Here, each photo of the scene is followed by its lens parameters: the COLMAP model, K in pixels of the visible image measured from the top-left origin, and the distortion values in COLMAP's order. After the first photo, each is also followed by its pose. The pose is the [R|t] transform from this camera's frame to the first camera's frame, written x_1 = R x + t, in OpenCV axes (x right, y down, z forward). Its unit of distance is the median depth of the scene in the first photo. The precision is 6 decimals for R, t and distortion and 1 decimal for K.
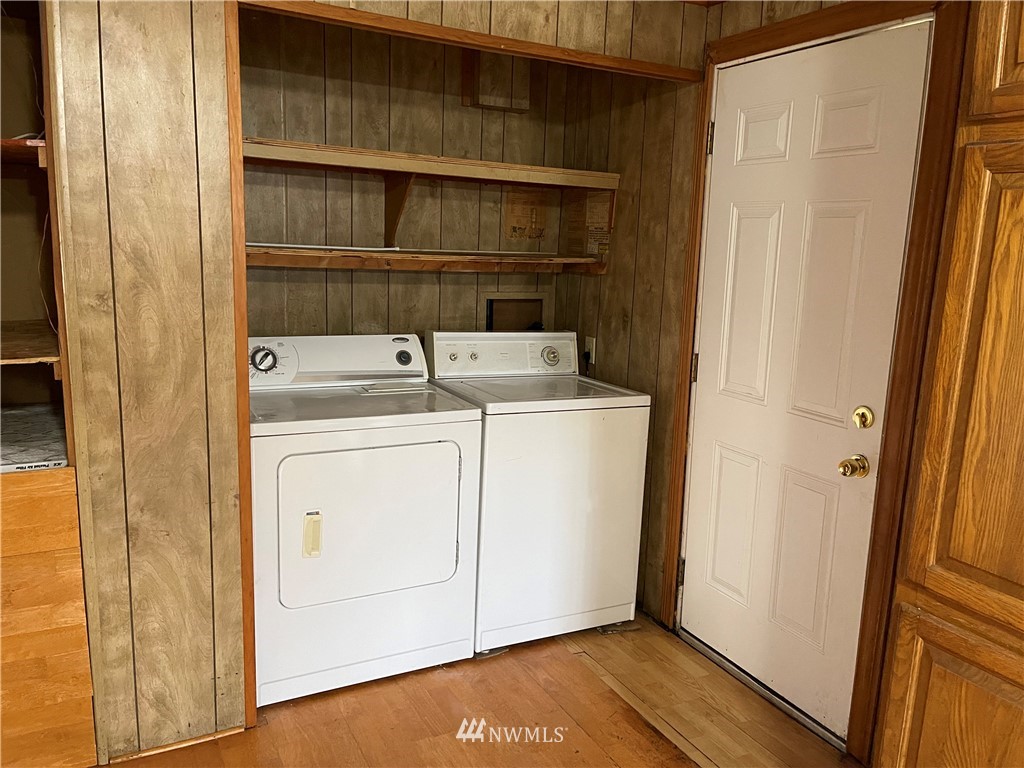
lens RADIAL K [[771.3, 0, 512.0], [0, 771.3, 384.0], [0, 0, 1]] dist [0.051863, -0.088756]
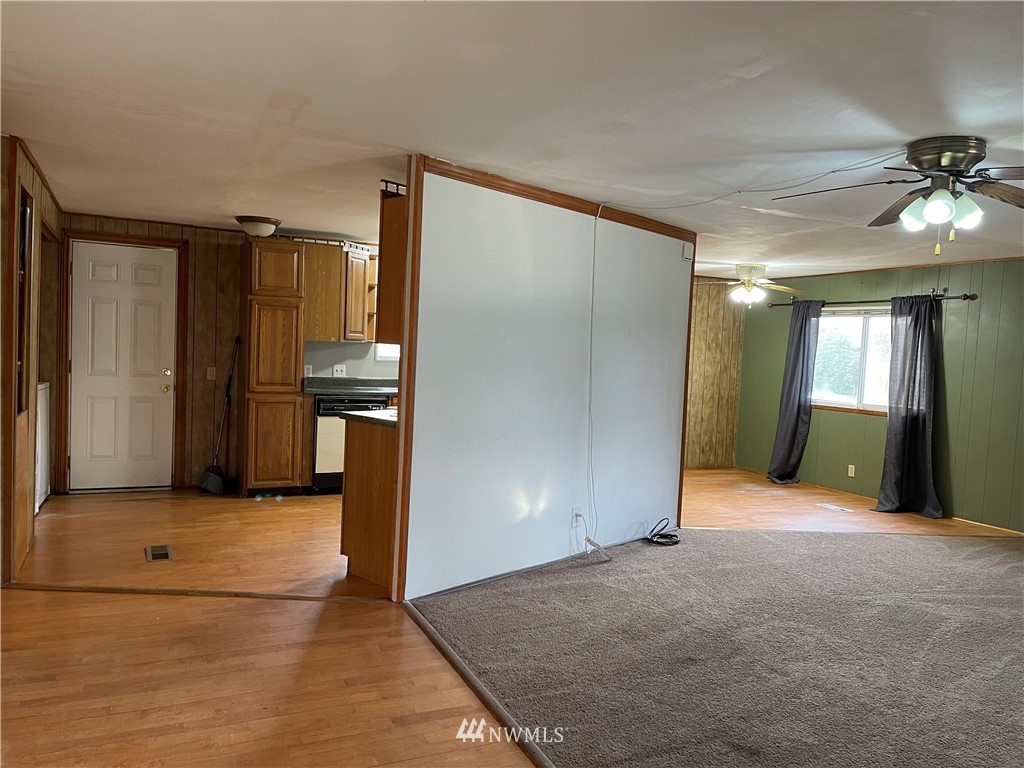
lens RADIAL K [[771.3, 0, 512.0], [0, 771.3, 384.0], [0, 0, 1]] dist [0.051863, -0.088756]
pose [[0.056298, -0.089385, 0.994405, -2.398655], [0.145255, 0.986121, 0.080417, 0.040840], [-0.987791, 0.139915, 0.068500, -0.511562]]
